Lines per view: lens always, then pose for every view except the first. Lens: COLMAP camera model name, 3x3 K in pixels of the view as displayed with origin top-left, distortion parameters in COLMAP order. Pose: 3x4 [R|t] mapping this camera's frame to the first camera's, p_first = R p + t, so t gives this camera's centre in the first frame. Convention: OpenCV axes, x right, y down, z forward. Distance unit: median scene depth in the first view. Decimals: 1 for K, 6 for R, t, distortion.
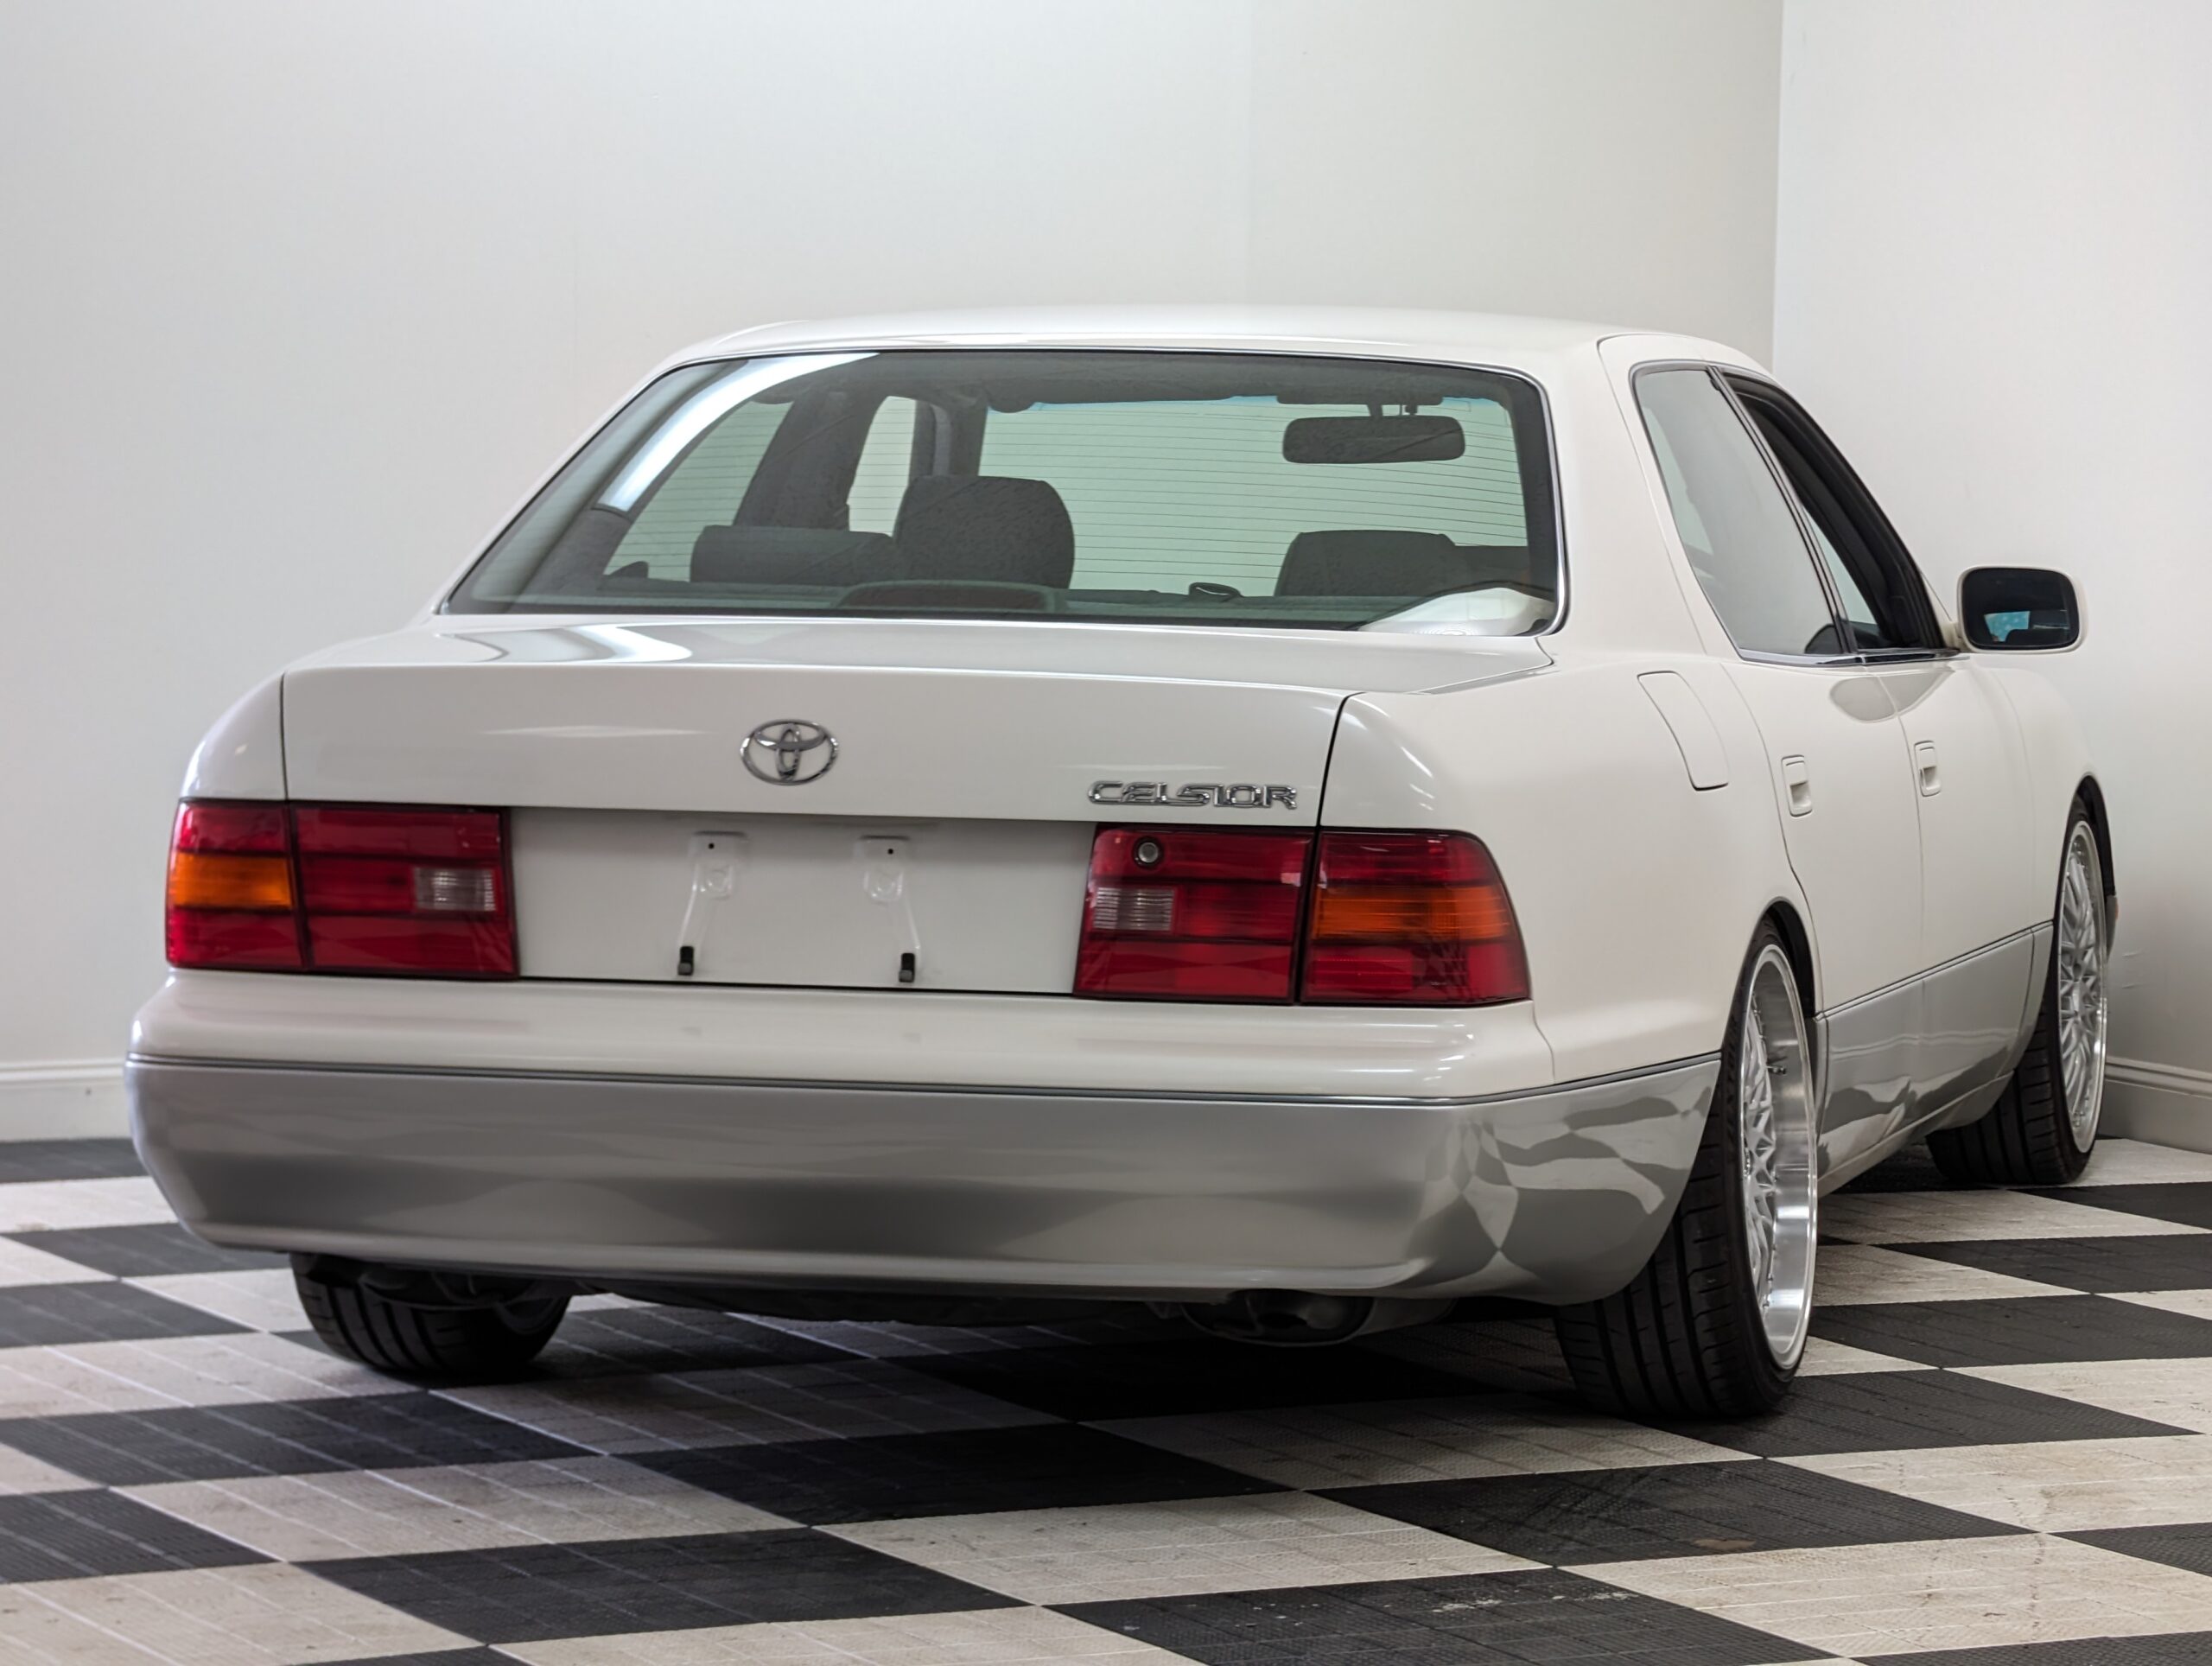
lens RADIAL K [[7185.7, 0, 1106.0], [0, 7185.7, 833.0], [0, 0, 1]] dist [-0.025754, 14.546665]
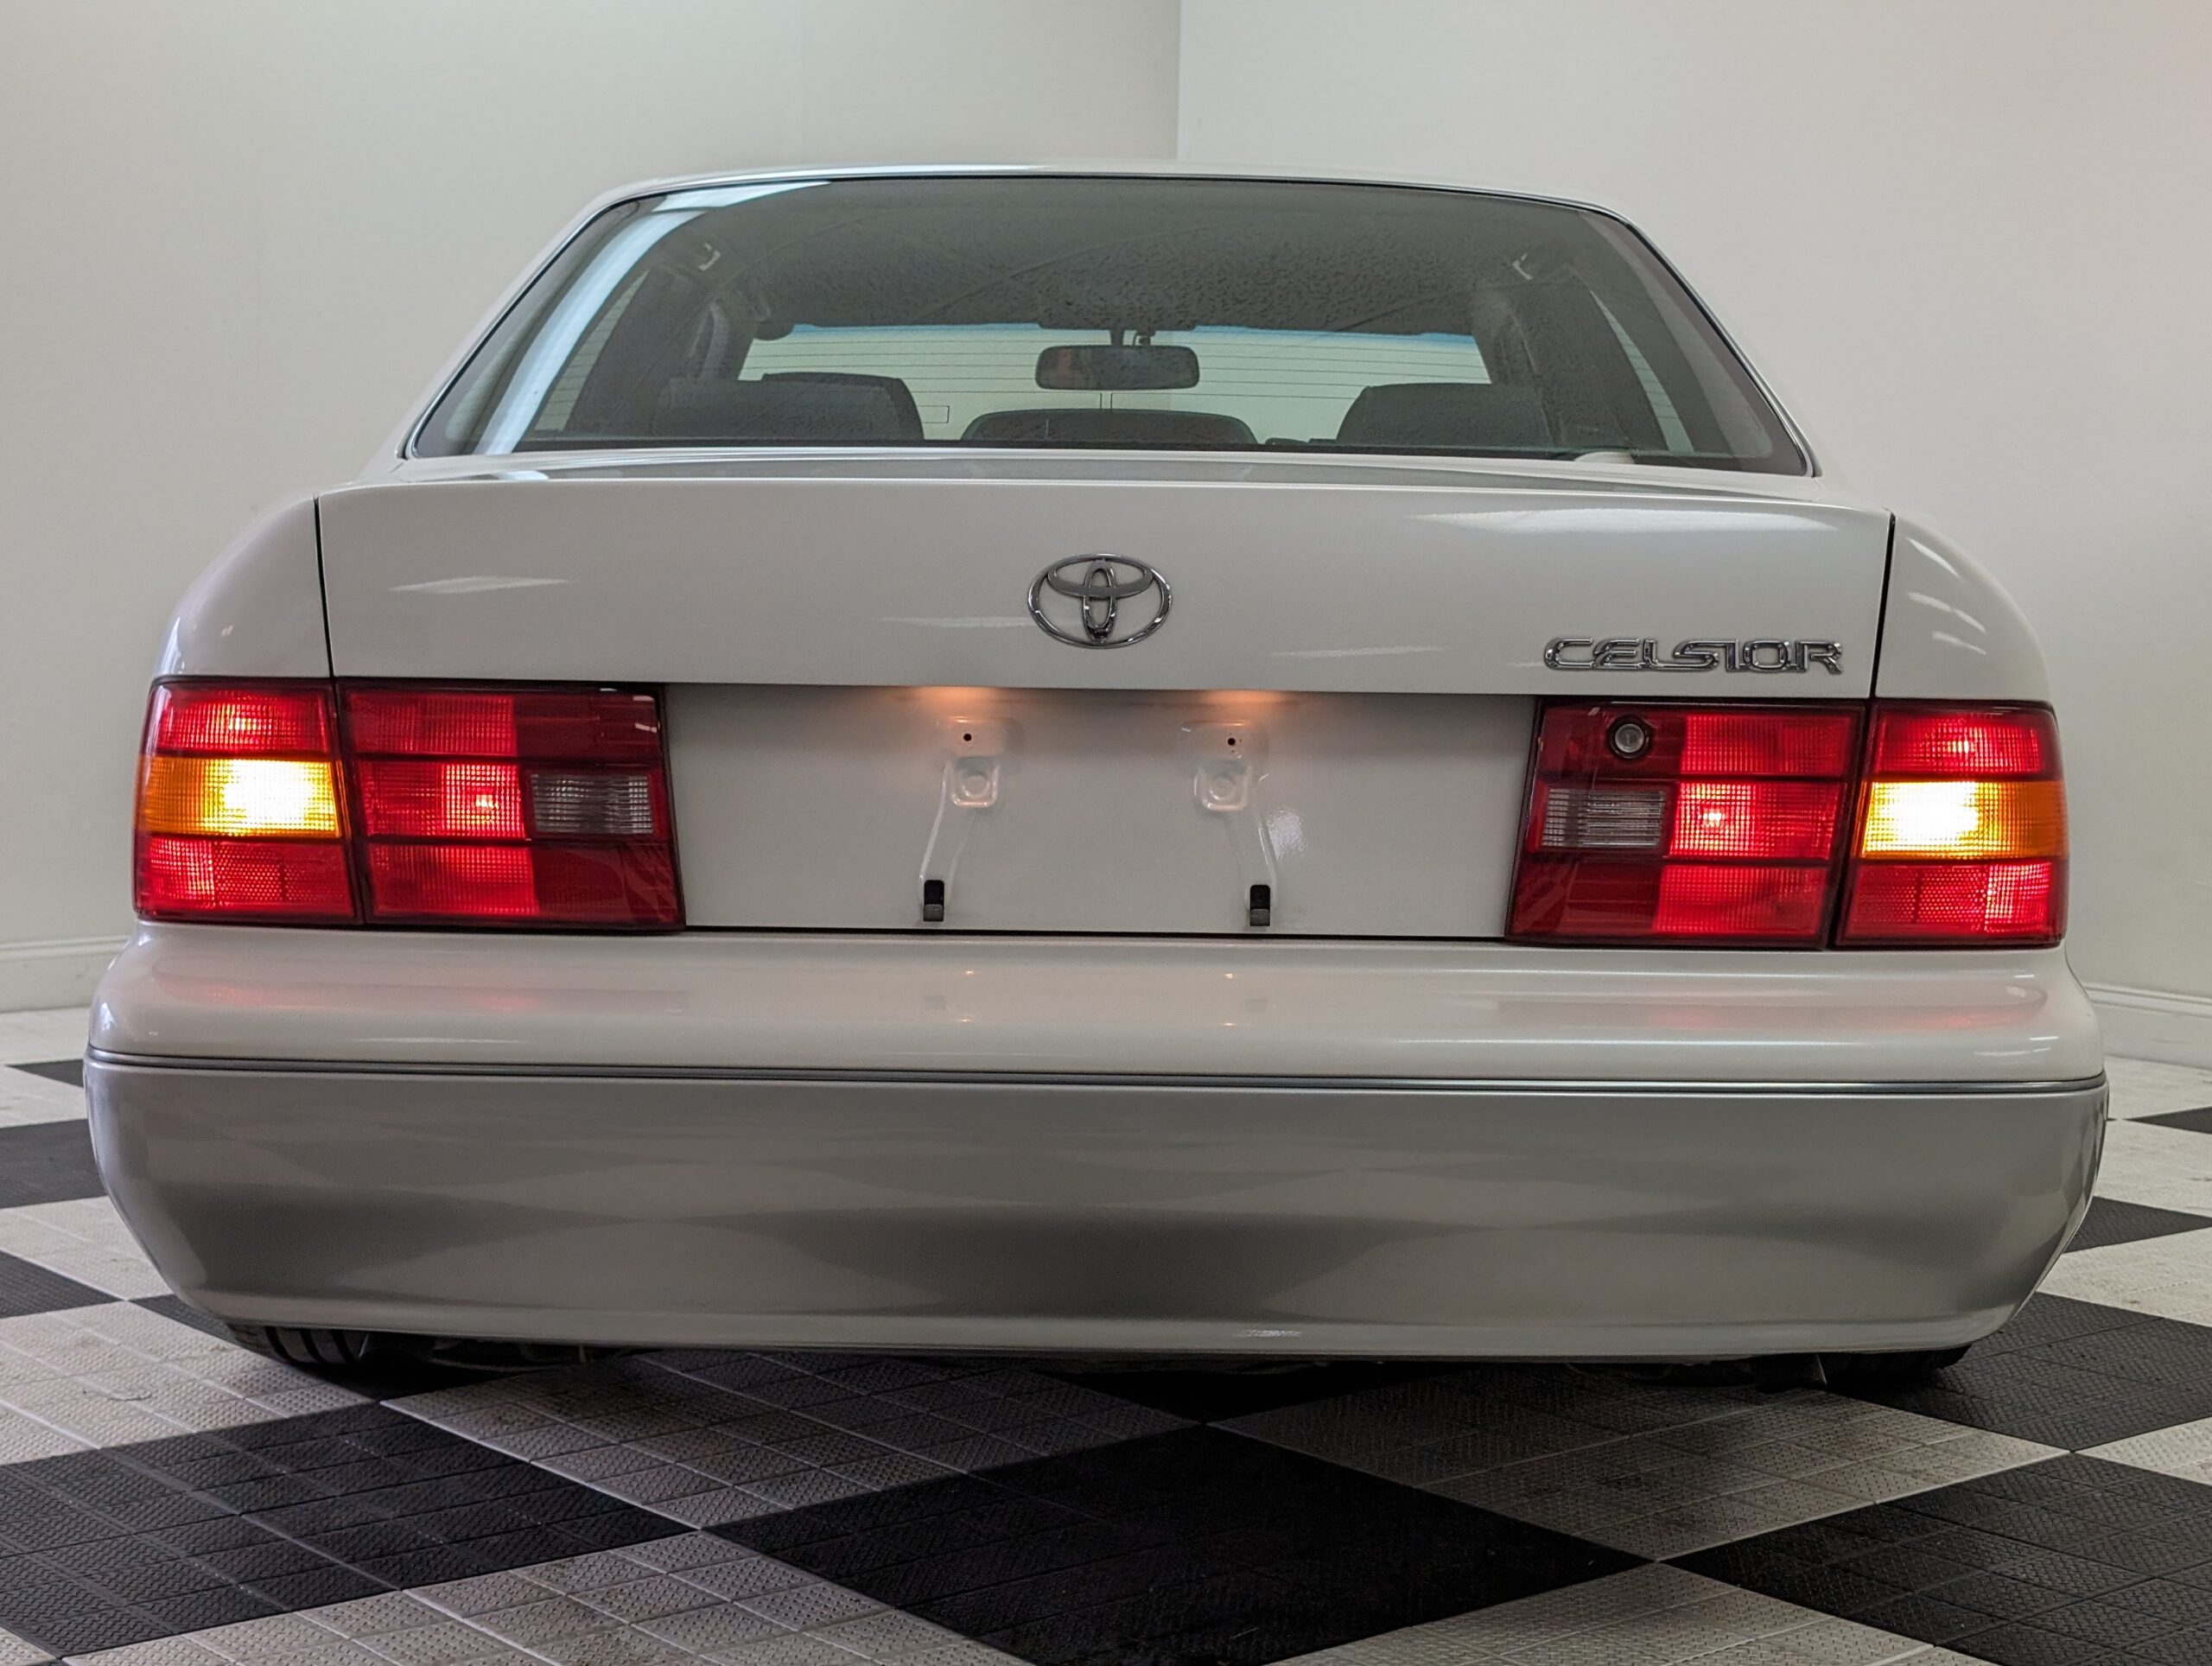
lens RADIAL K [[3486.5, 0, 1106.0], [0, 3486.5, 833.0], [0, 0, 1]] dist [0.246415, -1.160052]
pose [[0.969909, -0.017050, 0.242871, -0.122397], [0.011266, 0.999619, 0.025187, 0.002644], [-0.243208, -0.021693, 0.969732, 0.648651]]
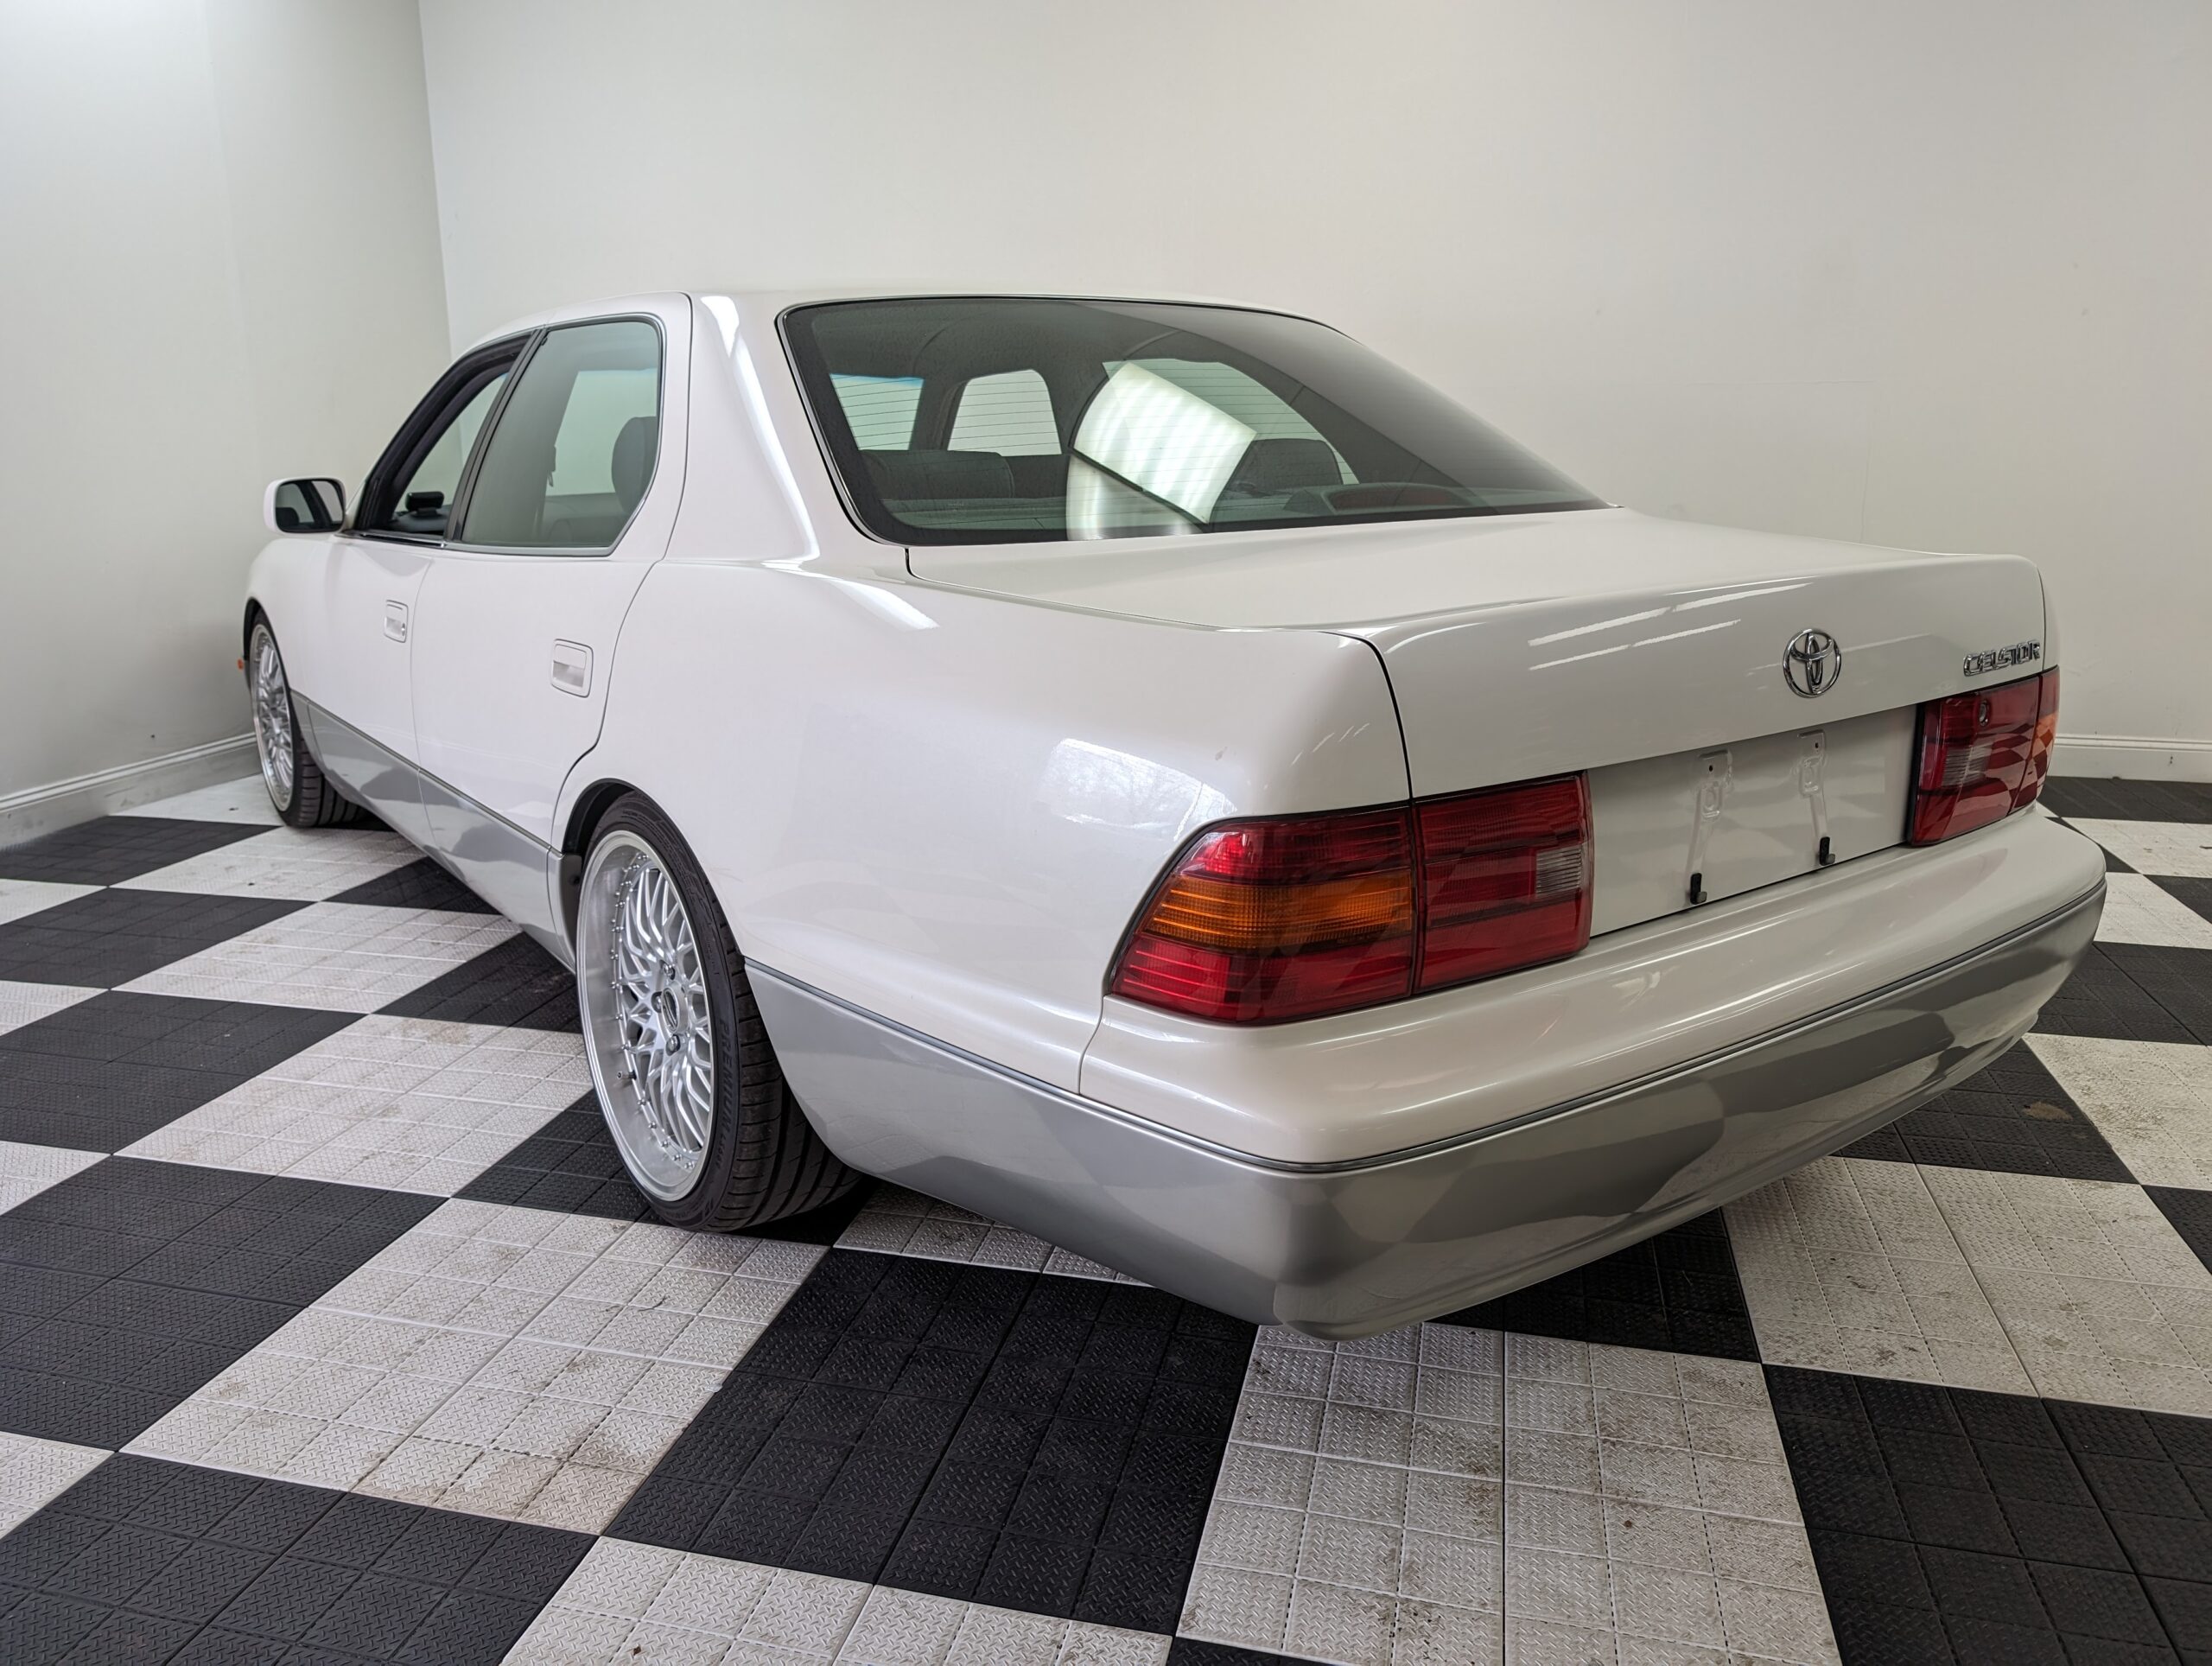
lens RADIAL K [[1506.0, 0, 1106.0], [0, 1506.0, 833.0], [0, 0, 1]] dist [-0.005029, -0.001427]
pose [[0.610674, -0.213916, 0.762441, -0.257579], [0.055763, 0.972049, 0.228061, -0.039712], [-0.789916, -0.096755, 0.605534, 0.919572]]
